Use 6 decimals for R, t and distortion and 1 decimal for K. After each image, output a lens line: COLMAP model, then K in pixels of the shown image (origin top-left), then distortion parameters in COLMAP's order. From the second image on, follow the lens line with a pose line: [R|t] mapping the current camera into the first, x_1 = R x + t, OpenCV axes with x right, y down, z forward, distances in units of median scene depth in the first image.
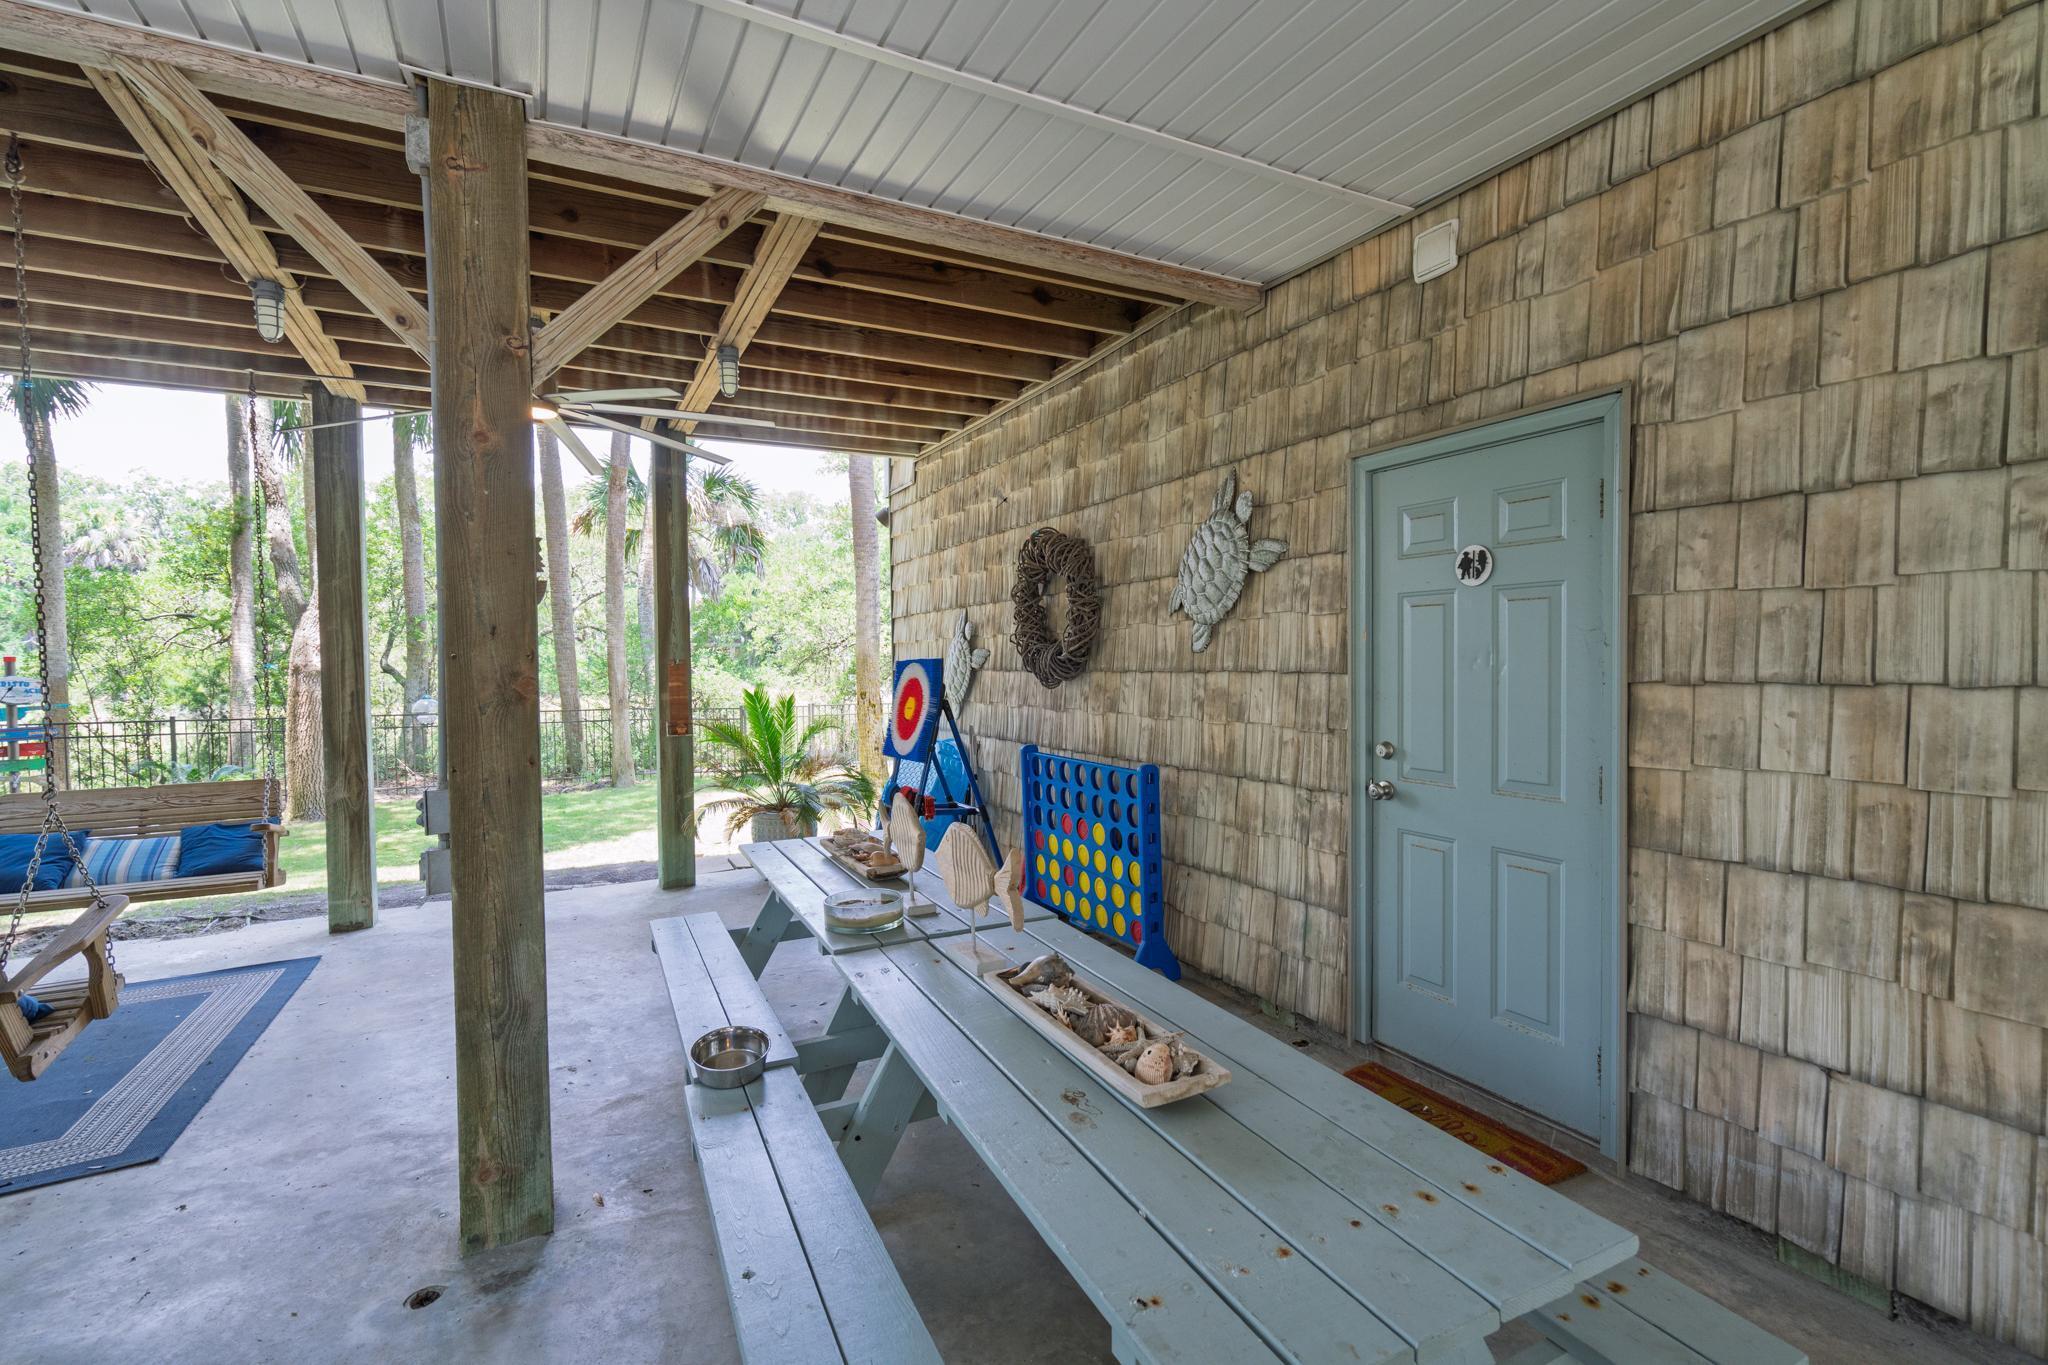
lens RADIAL K [[912.9, 0, 1018.7], [0, 912.9, 680.4], [0, 0, 1]] dist [-0.001814, -0.000010]
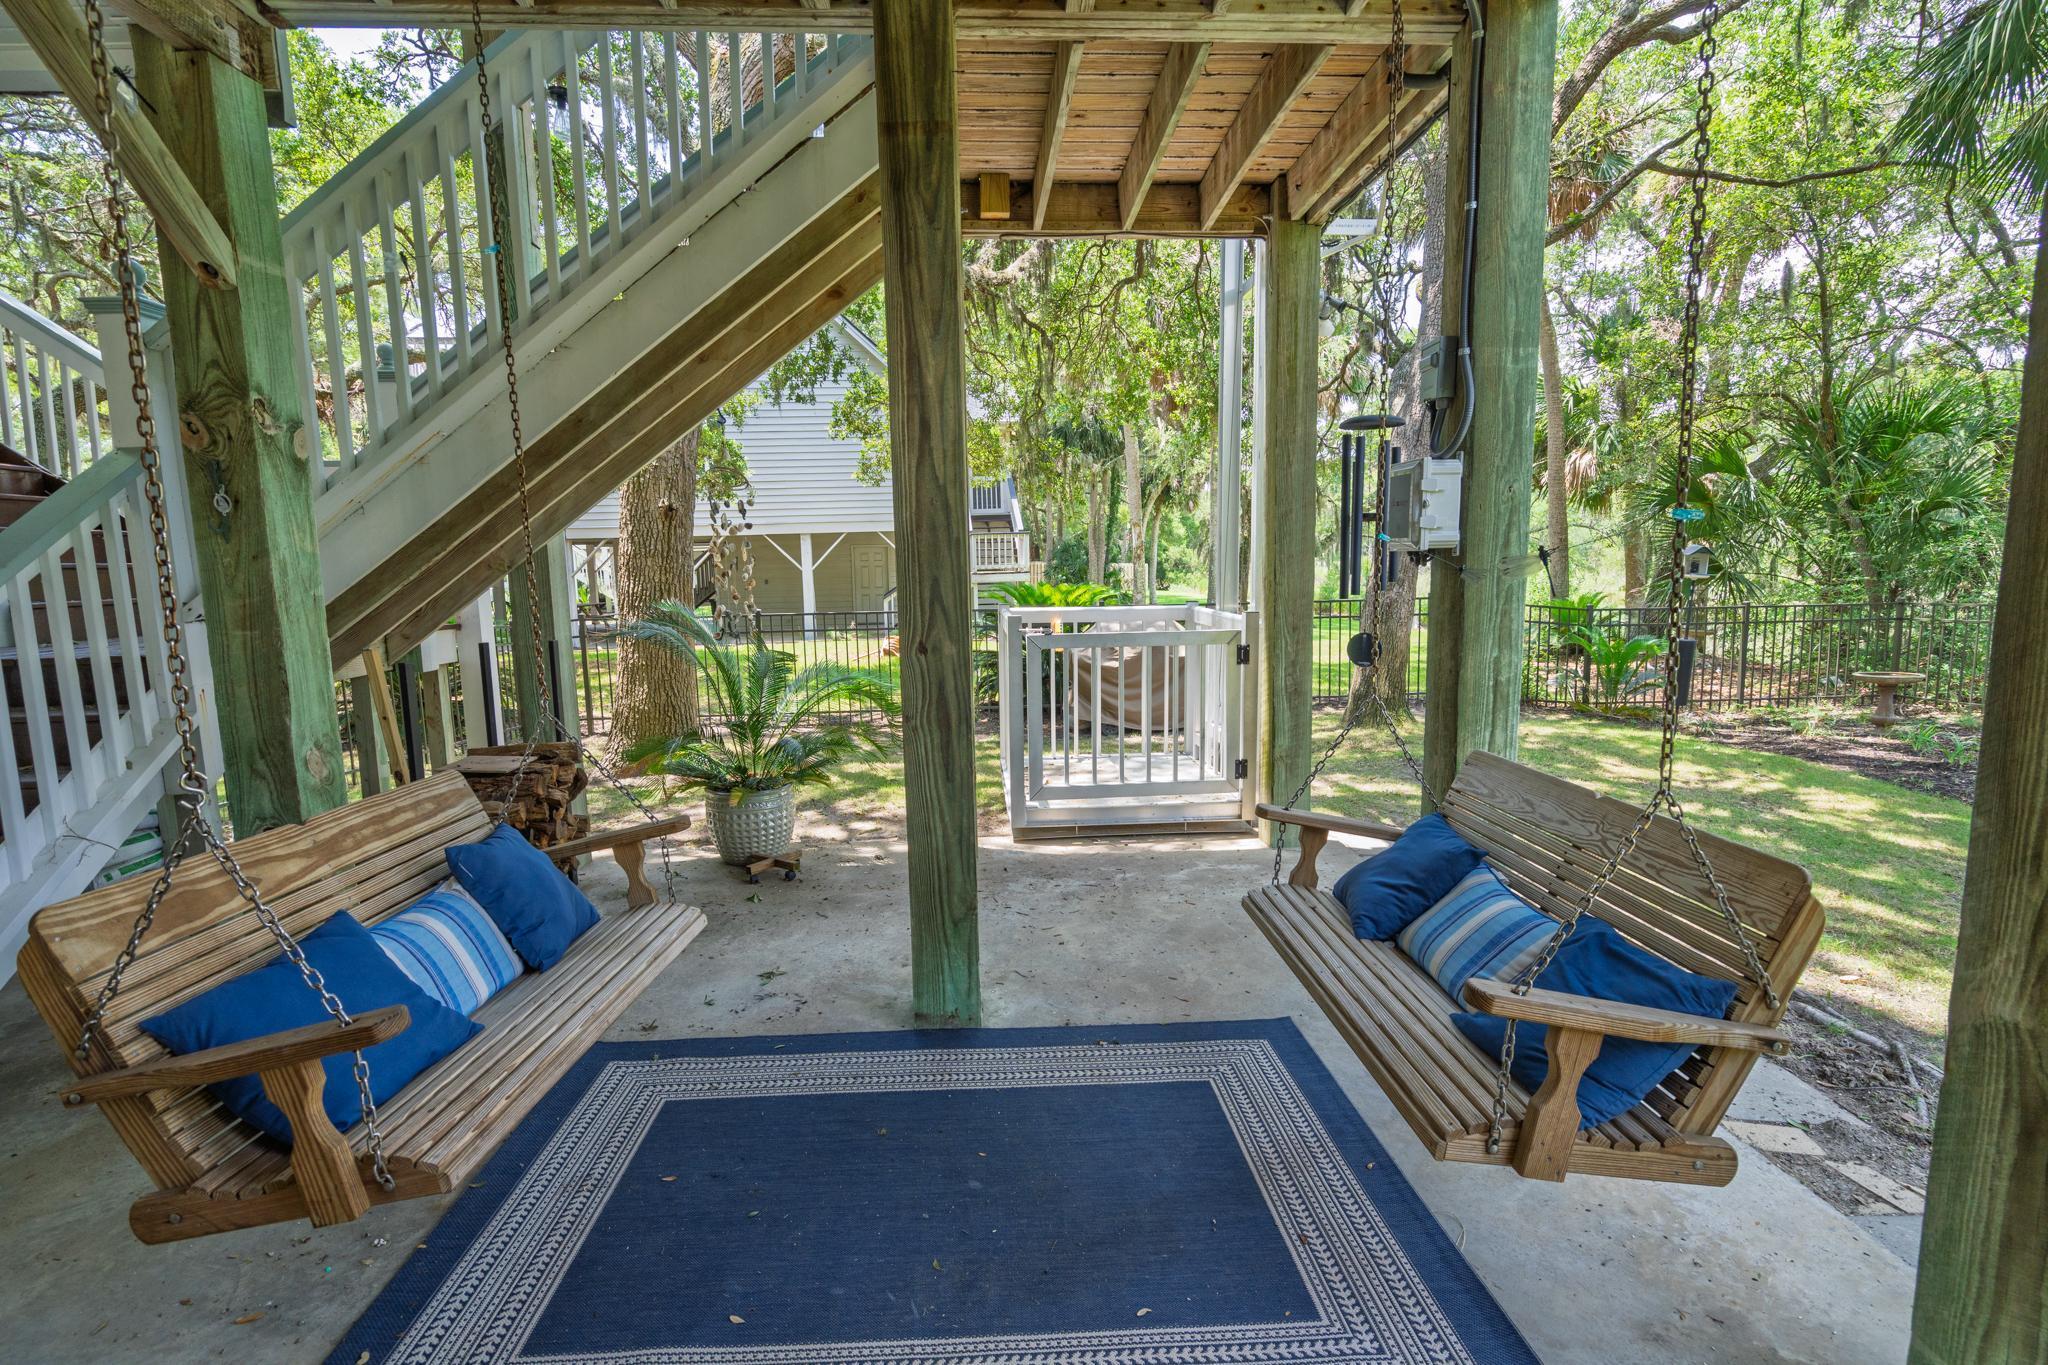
lens RADIAL K [[912.9, 0, 1018.7], [0, 912.9, 680.4], [0, 0, 1]] dist [-0.001814, -0.000010]
pose [[-0.427959, 0.135272, -0.893618, -0.340890], [0.007476, 0.989232, 0.146166, -0.002980], [0.903767, 0.055873, -0.424362, 0.704061]]
